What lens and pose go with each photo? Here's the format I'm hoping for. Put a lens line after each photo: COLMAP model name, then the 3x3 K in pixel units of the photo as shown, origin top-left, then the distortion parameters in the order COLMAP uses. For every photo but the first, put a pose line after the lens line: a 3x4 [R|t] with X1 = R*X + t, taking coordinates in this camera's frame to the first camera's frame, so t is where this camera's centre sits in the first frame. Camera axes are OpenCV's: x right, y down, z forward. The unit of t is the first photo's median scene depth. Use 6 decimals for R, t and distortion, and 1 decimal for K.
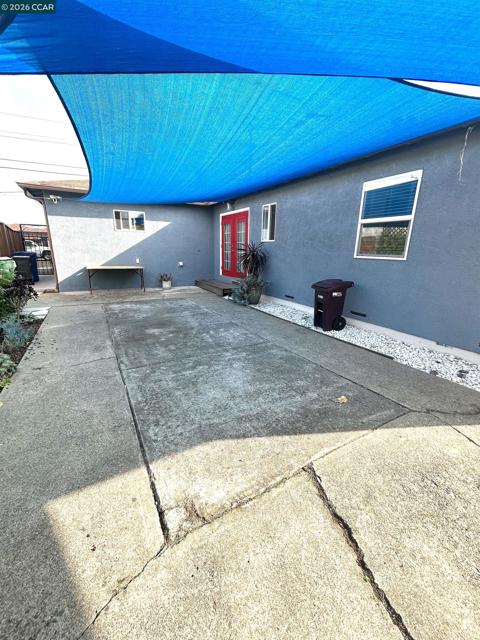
lens RADIAL K [[259.1, 0, 237.8], [0, 259.1, 320.5], [0, 0, 1]] dist [-0.000638, 0.000527]
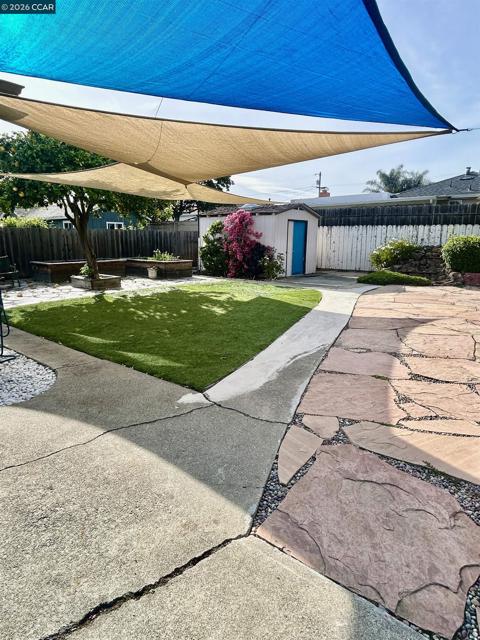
lens RADIAL K [[378.2, 0, 238.0], [0, 378.2, 317.7], [0, 0, 1]] dist [-0.002539, -0.001917]
pose [[-0.364181, -0.215949, 0.905946, -0.263779], [0.239864, 0.918182, 0.315289, -0.128723], [-0.899910, 0.332126, -0.282586, 0.283409]]
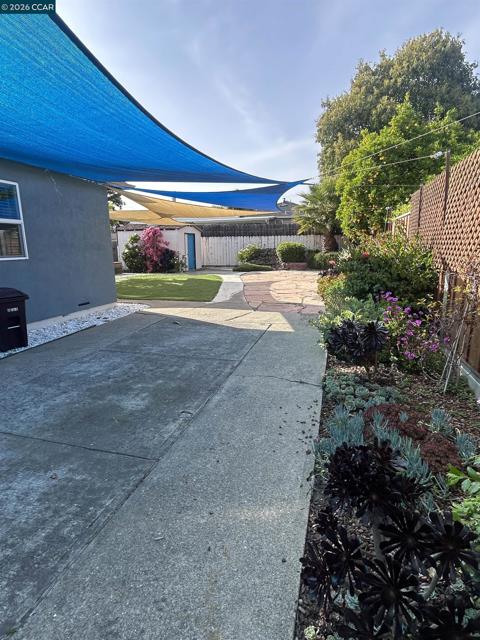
lens RADIAL K [[338.8, 0, 237.6], [0, 338.8, 319.3], [0, 0, 1]] dist [0.006661, -0.000003]
pose [[-0.696418, -0.164678, 0.698487, -1.336983], [0.192130, 0.895000, 0.402569, -0.520544], [-0.691440, 0.414556, -0.591654, 1.679703]]
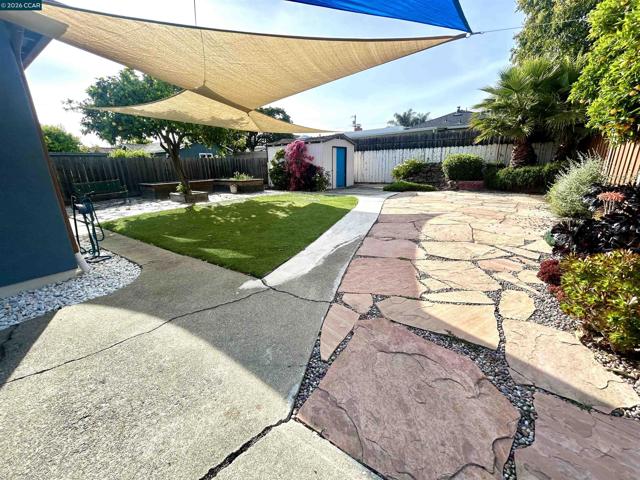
lens RADIAL K [[259.1, 0, 318.0], [0, 259.1, 239.6], [0, 0, 1]] dist [-0.000638, 0.000527]
pose [[-0.425703, -0.262834, 0.865849, -0.099766], [0.259280, 0.881329, 0.395010, -0.027262], [-0.866920, 0.392655, -0.307037, 0.179506]]
